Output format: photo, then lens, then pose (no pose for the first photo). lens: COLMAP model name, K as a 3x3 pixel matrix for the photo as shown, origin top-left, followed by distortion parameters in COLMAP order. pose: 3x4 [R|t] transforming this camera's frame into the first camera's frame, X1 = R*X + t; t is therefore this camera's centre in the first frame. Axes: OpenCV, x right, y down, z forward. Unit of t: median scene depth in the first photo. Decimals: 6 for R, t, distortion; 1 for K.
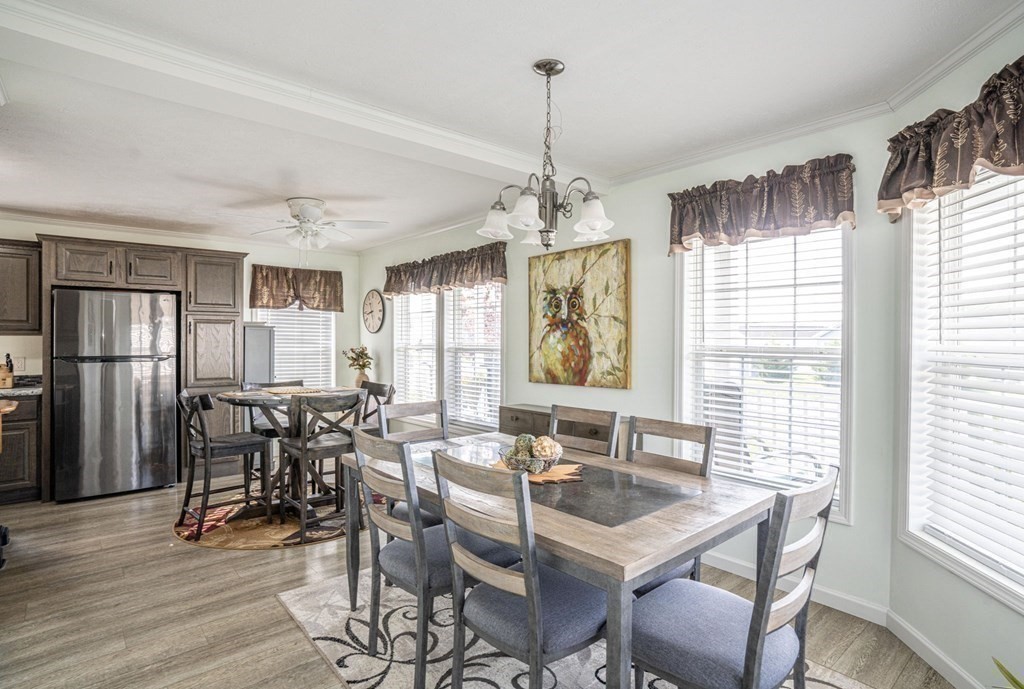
lens RADIAL K [[543.5, 0, 513.0], [0, 543.5, 339.8], [0, 0, 1]] dist [0.000410, 0.001691]
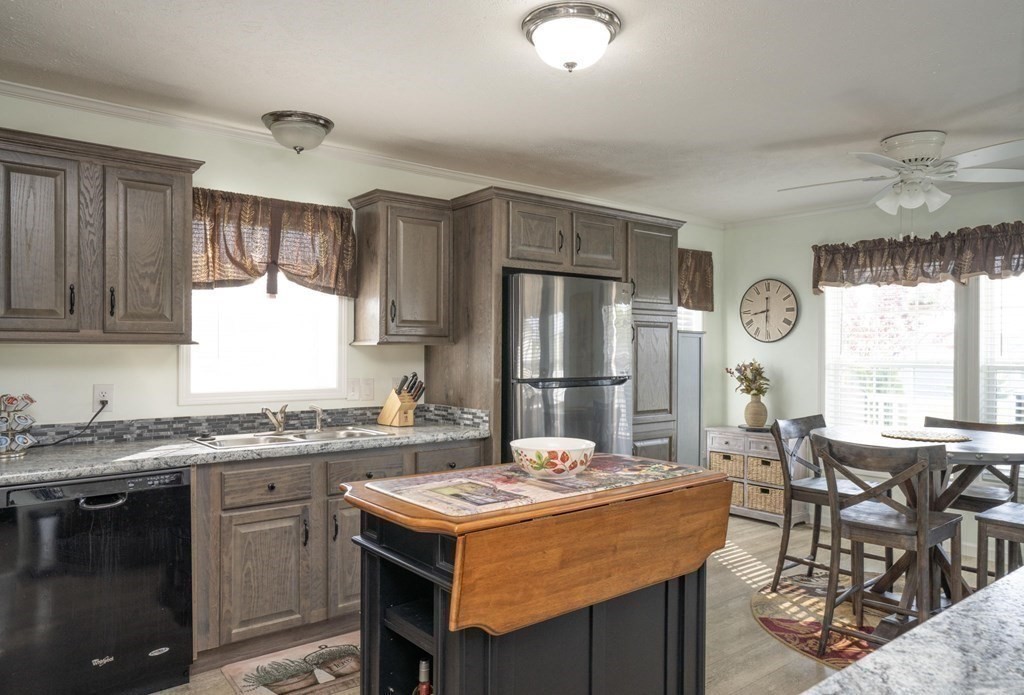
lens RADIAL K [[692.6, 0, 525.3], [0, 692.6, 346.8], [0, 0, 1]] dist [-0.027601, 0.048966]
pose [[0.999919, 0.007201, -0.010457, -0.810685], [-0.007202, 0.999974, -0.000002, -0.006652], [0.010457, 0.000077, 0.999945, 0.188042]]
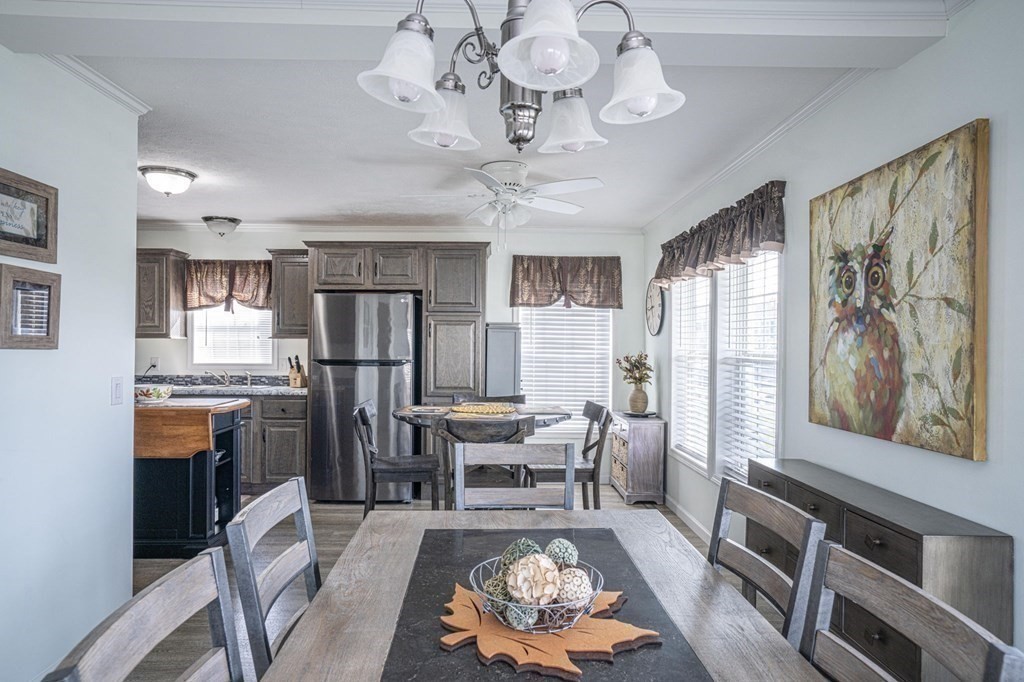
lens RADIAL K [[637.1, 0, 512.3], [0, 637.1, 343.9], [0, 0, 1]] dist [-0.033111, 0.046157]
pose [[0.785519, 0.005946, -0.618809, 0.188998], [-0.006451, 0.999978, 0.001419, -0.001946], [0.618804, 0.002877, 0.785540, 0.290303]]
